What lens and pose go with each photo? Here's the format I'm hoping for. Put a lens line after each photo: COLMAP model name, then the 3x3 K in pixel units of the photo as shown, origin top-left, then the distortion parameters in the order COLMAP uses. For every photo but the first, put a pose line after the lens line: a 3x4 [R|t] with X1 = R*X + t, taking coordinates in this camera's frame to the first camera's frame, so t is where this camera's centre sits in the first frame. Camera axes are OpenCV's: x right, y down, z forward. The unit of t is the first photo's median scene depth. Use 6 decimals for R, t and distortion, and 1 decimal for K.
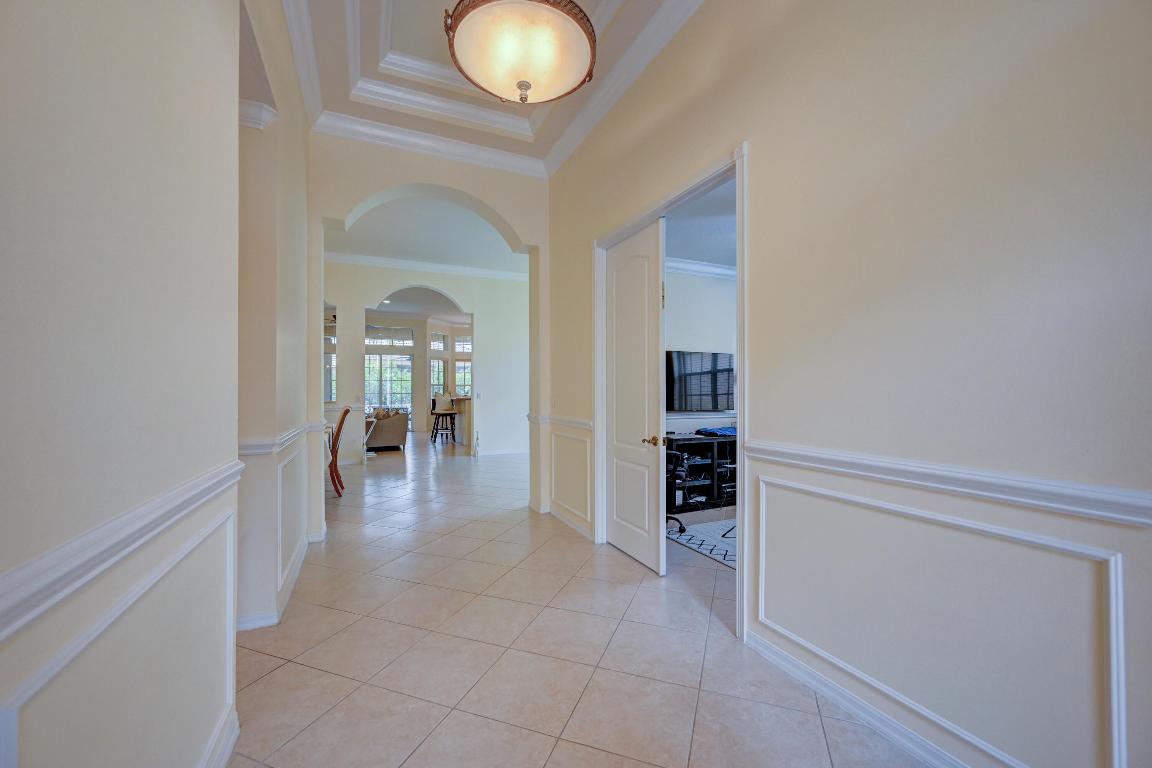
lens RADIAL K [[456.8, 0, 571.9], [0, 456.8, 388.6], [0, 0, 1]] dist [0.001991, -0.000020]
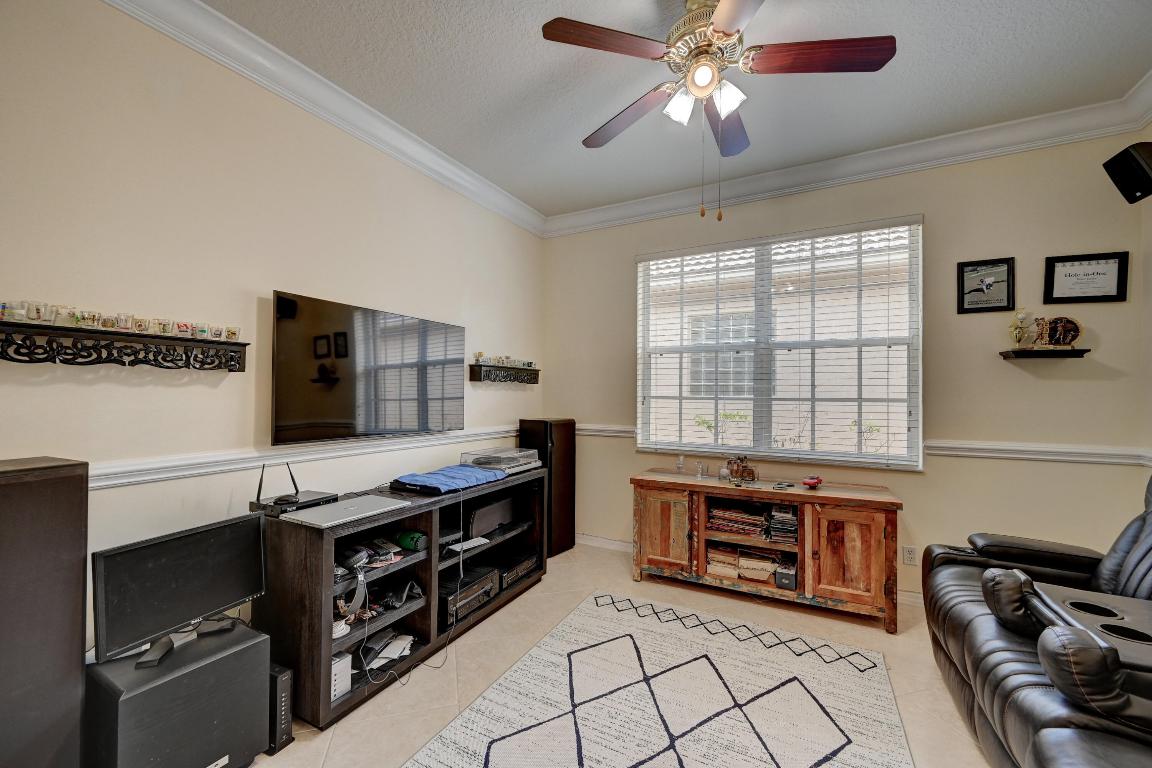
lens RADIAL K [[456.8, 0, 571.9], [0, 456.8, 388.6], [0, 0, 1]] dist [0.001991, -0.000020]
pose [[0.802903, 0.016822, 0.595873, 0.153512], [-0.011722, 0.999854, -0.012432, 0.004893], [-0.595995, 0.002996, 0.802983, 0.562562]]
